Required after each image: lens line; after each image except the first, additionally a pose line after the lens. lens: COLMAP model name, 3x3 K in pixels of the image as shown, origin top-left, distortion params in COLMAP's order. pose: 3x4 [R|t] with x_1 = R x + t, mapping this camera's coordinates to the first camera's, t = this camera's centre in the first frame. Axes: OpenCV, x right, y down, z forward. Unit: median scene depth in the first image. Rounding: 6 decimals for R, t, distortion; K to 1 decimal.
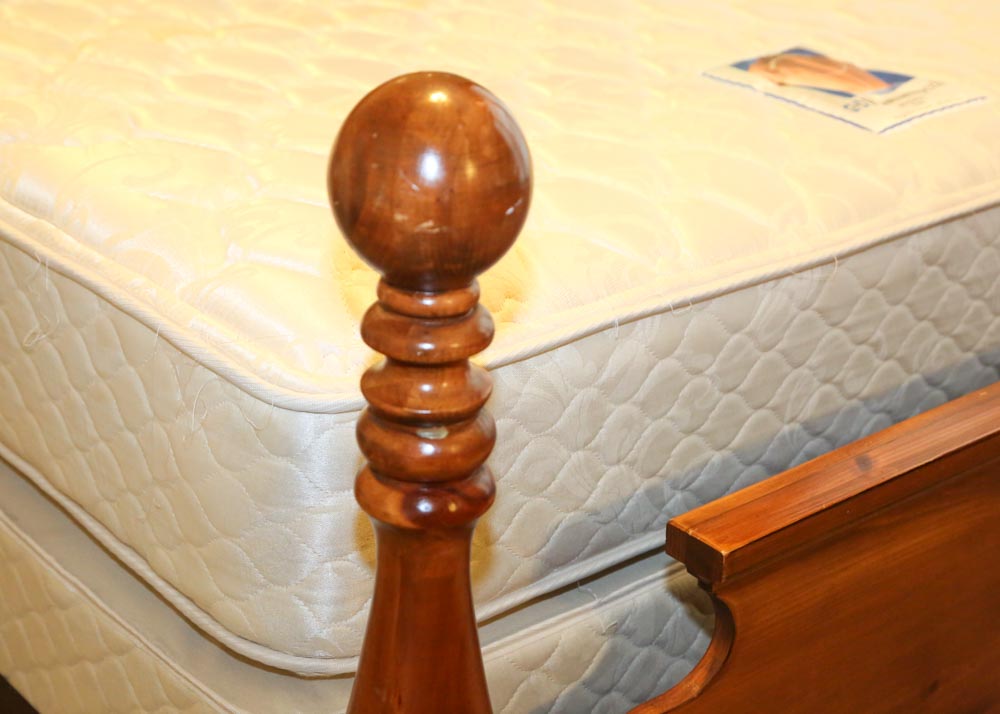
lens RADIAL K [[1660.6, 0, 500.0], [0, 1660.6, 357.0], [0, 0, 1]] dist [0.173495, 0.149955]
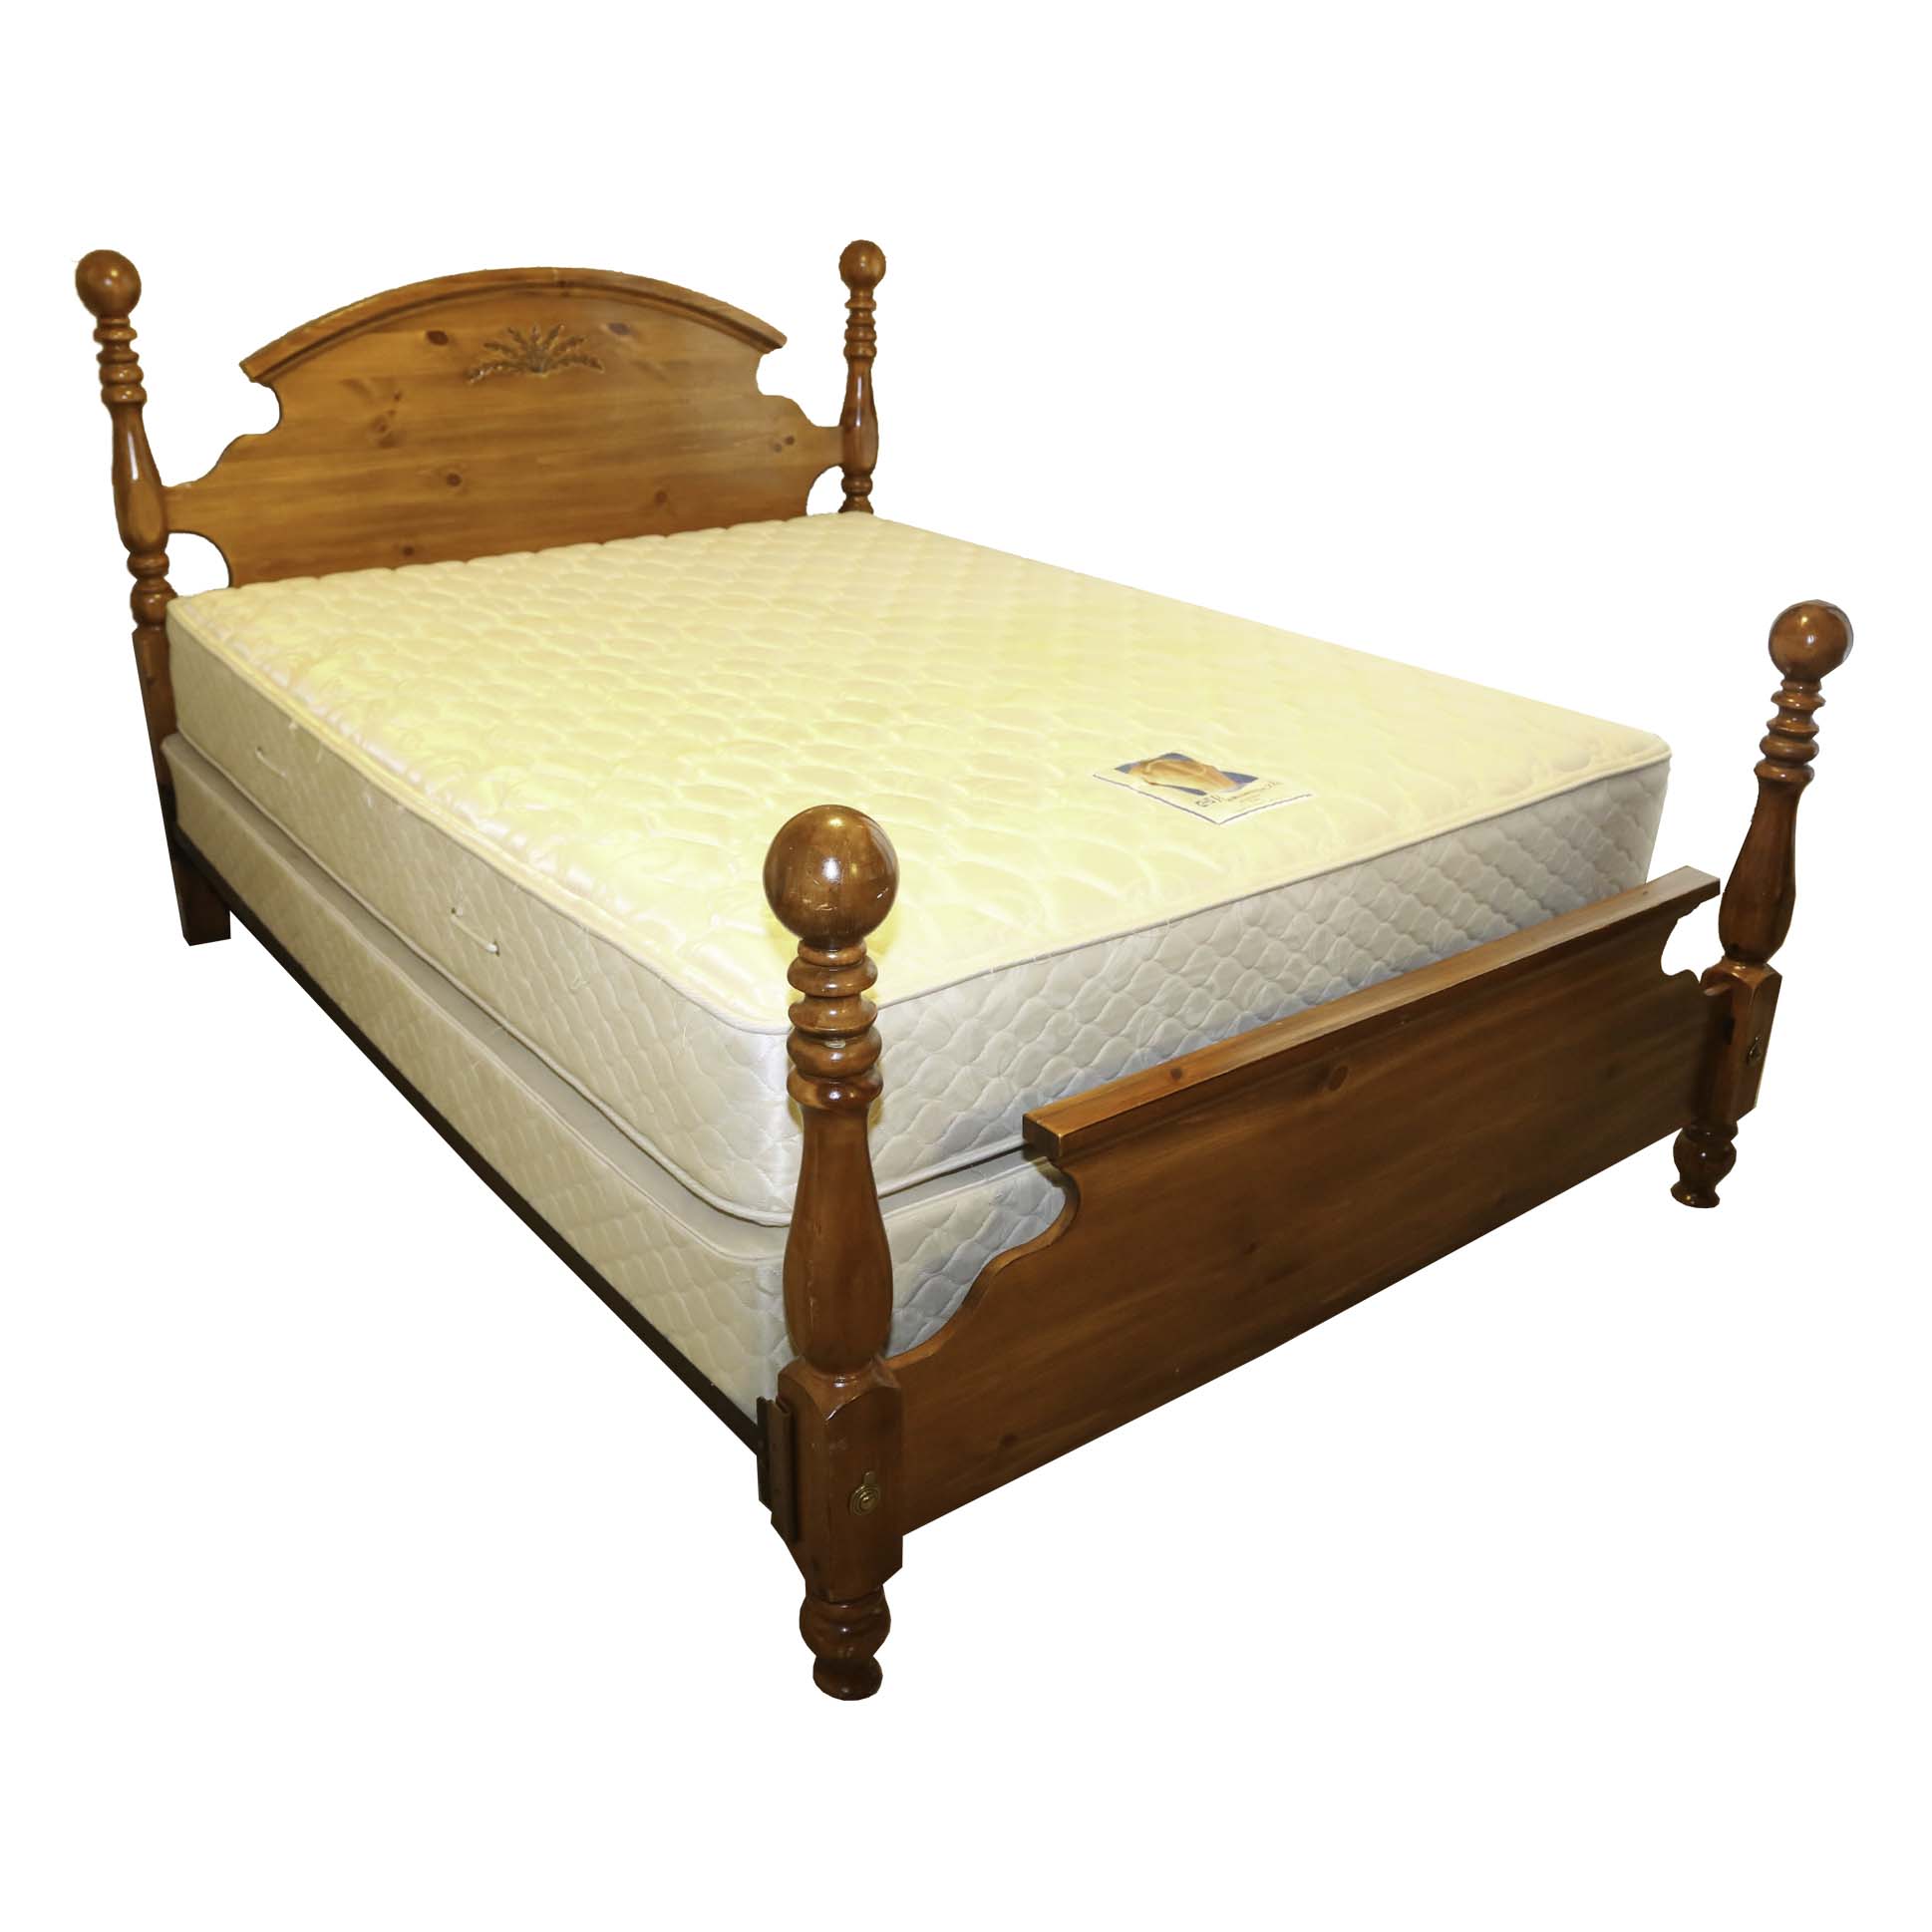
lens RADIAL K [[1725.2, 0, 881.0], [0, 1725.2, 959.9], [0, 0, 1]] dist [-0.070795, 0.011854]
pose [[0.995346, -0.005092, -0.096236, 0.111804], [0.002093, 0.999510, -0.031236, 0.014035], [0.096348, 0.030889, 0.994868, -0.399535]]
